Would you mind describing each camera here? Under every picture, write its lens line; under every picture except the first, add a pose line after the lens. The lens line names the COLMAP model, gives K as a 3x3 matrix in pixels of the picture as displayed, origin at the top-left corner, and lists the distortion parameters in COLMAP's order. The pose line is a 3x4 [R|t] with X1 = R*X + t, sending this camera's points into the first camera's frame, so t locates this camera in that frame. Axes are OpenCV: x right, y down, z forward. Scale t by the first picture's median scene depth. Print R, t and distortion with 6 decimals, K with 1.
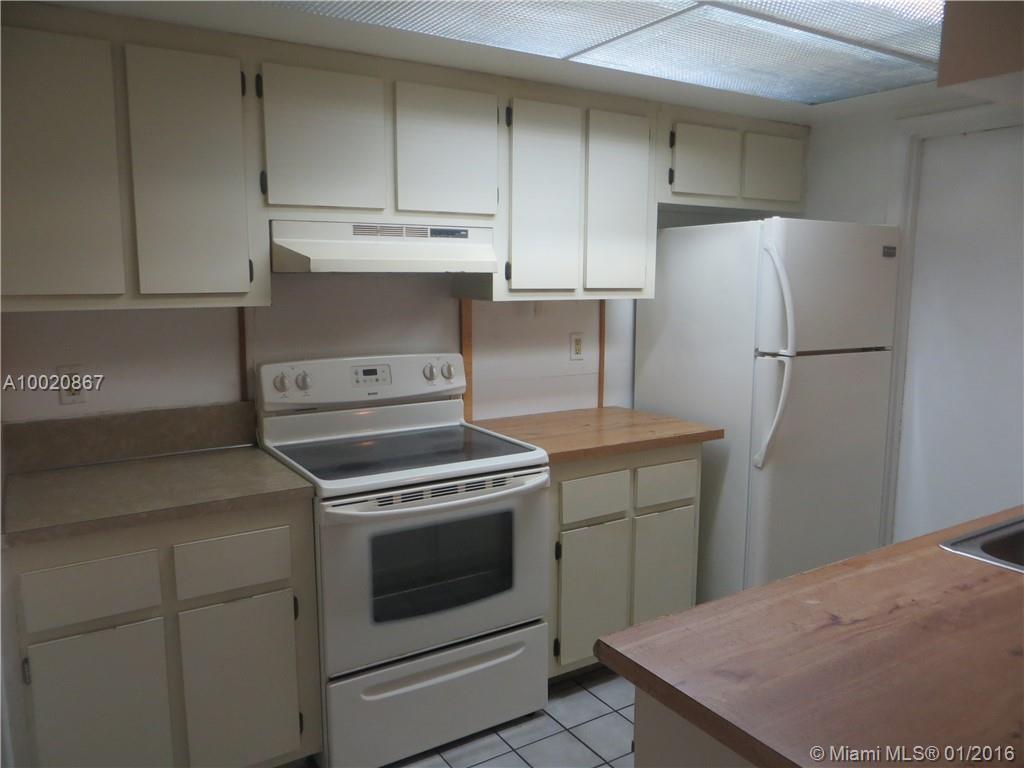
lens RADIAL K [[768.6, 0, 512.8], [0, 768.6, 383.9], [0, 0, 1]] dist [0.043320, -0.007131]
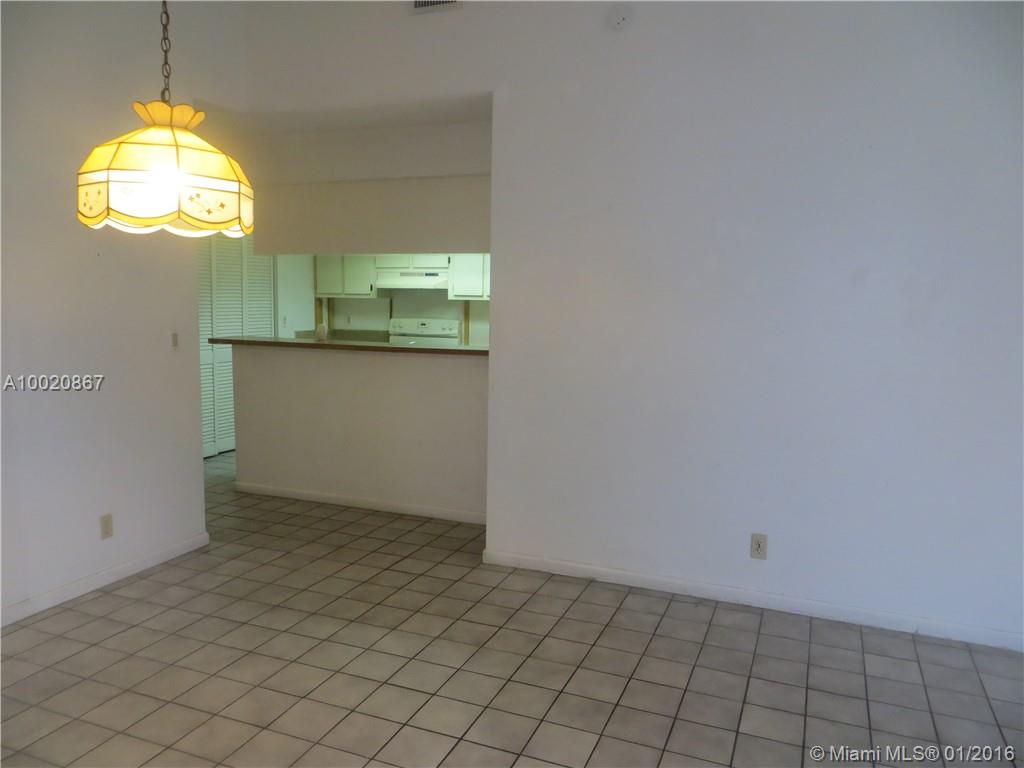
lens RADIAL K [[768.6, 0, 510.8], [0, 768.6, 387.5], [0, 0, 1]] dist [0.043320, -0.007131]
pose [[0.574592, 0.103454, -0.811875, 2.267649], [-0.127528, 0.991180, 0.036047, 0.069670], [0.808444, 0.082824, 0.582717, -0.345602]]
